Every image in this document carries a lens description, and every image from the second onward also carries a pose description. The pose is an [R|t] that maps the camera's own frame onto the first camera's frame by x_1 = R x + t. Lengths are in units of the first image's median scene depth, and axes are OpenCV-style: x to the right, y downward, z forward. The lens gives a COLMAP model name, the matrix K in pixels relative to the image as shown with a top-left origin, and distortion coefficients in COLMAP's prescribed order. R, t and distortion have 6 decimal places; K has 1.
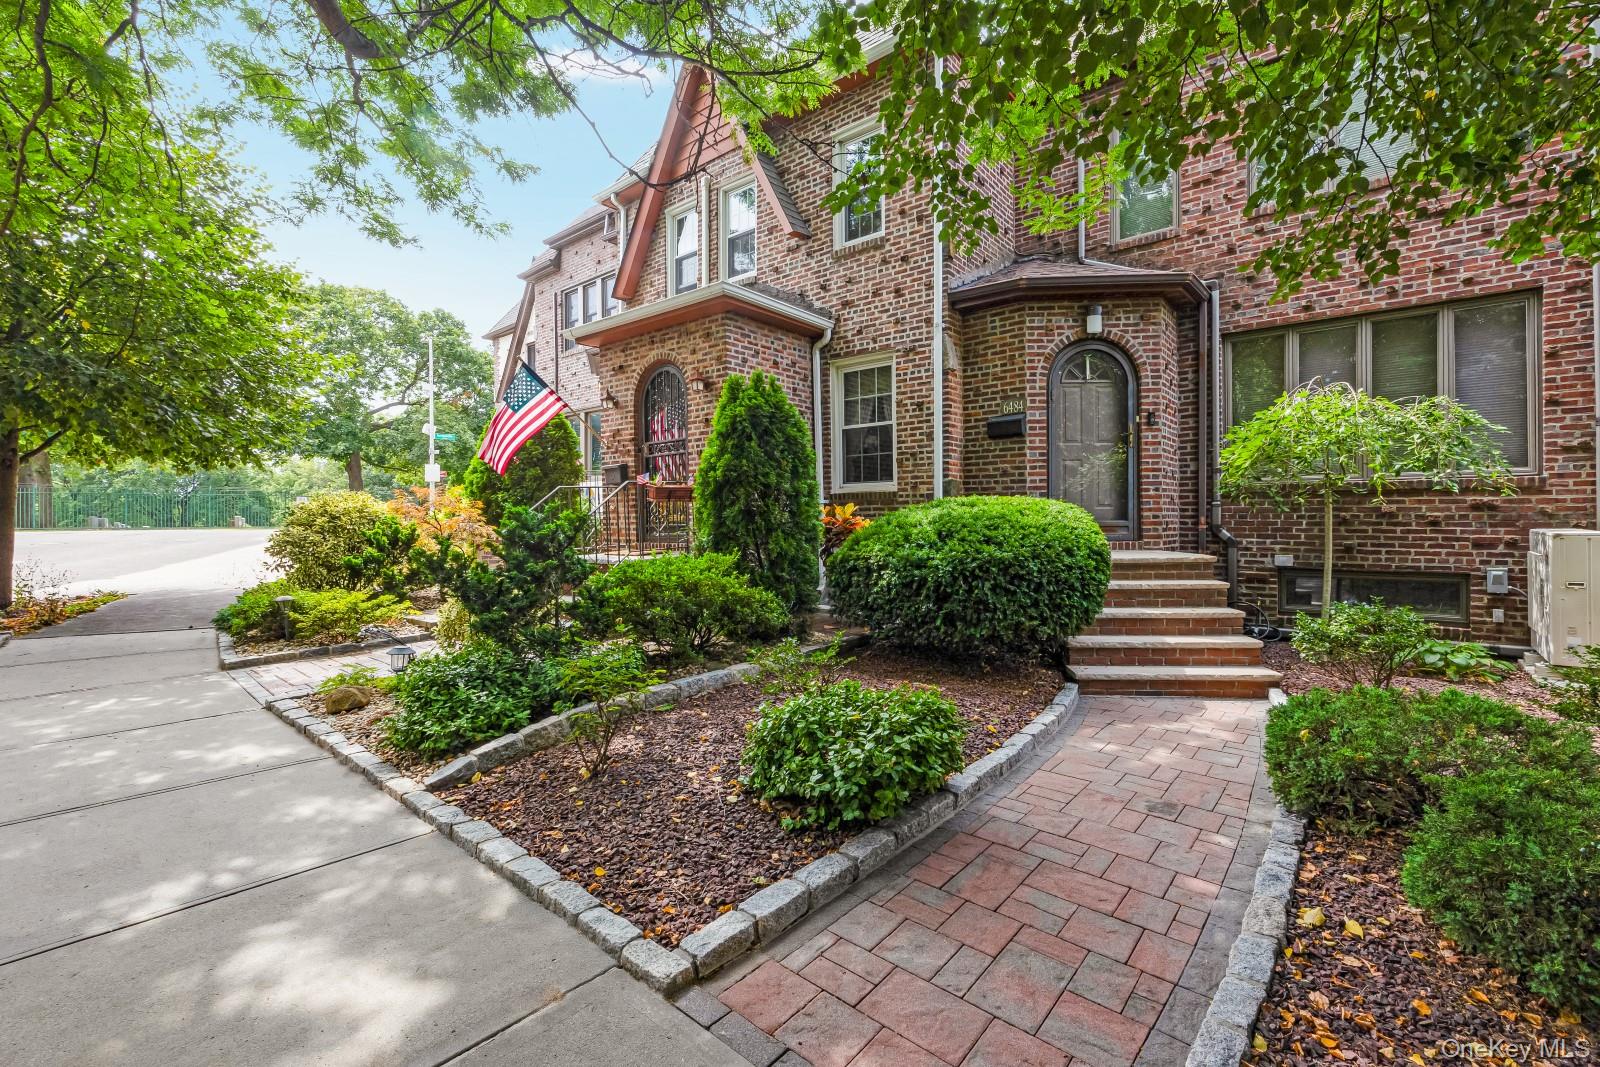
lens RADIAL K [[659.2, 0, 829.1], [0, 659.2, 520.4], [0, 0, 1]] dist [-0.008255, 0.001502]
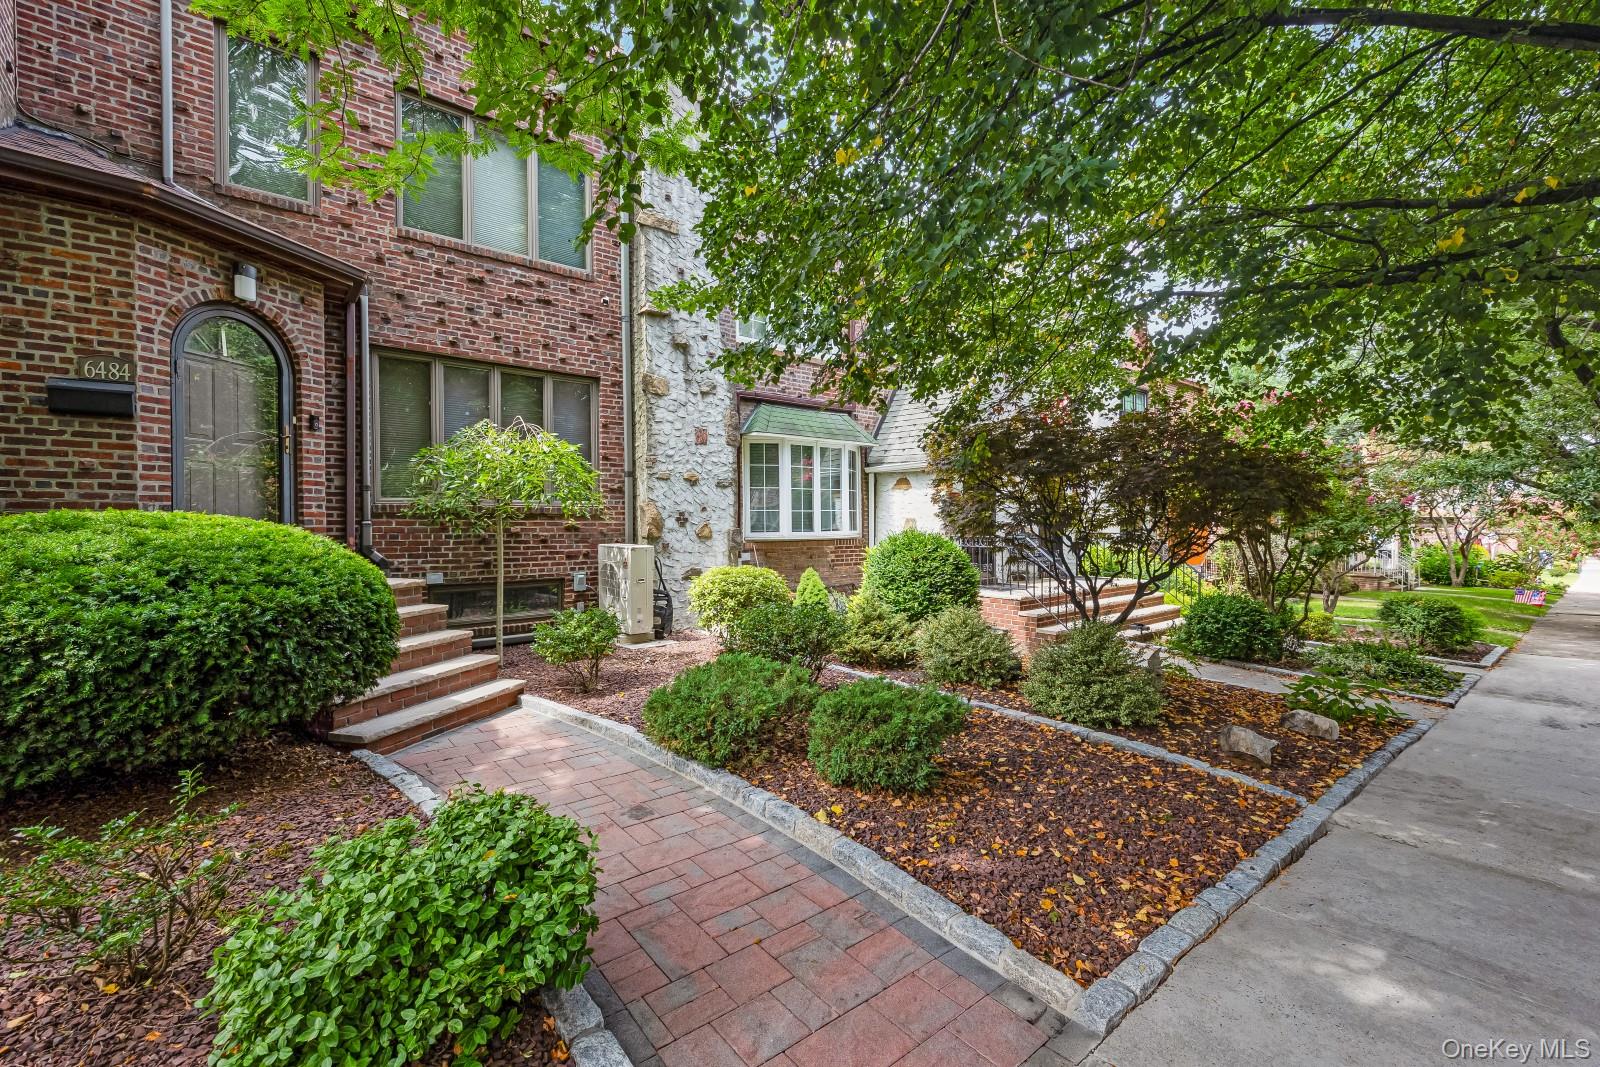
lens RADIAL K [[659.2, 0, 800.8], [0, 659.2, 531.6], [0, 0, 1]] dist [-0.008255, 0.001502]
pose [[0.209383, -0.003475, 0.977828, -0.207806], [0.005702, 0.999981, 0.002332, -0.012597], [-0.977817, 0.005088, 0.209398, 0.207606]]
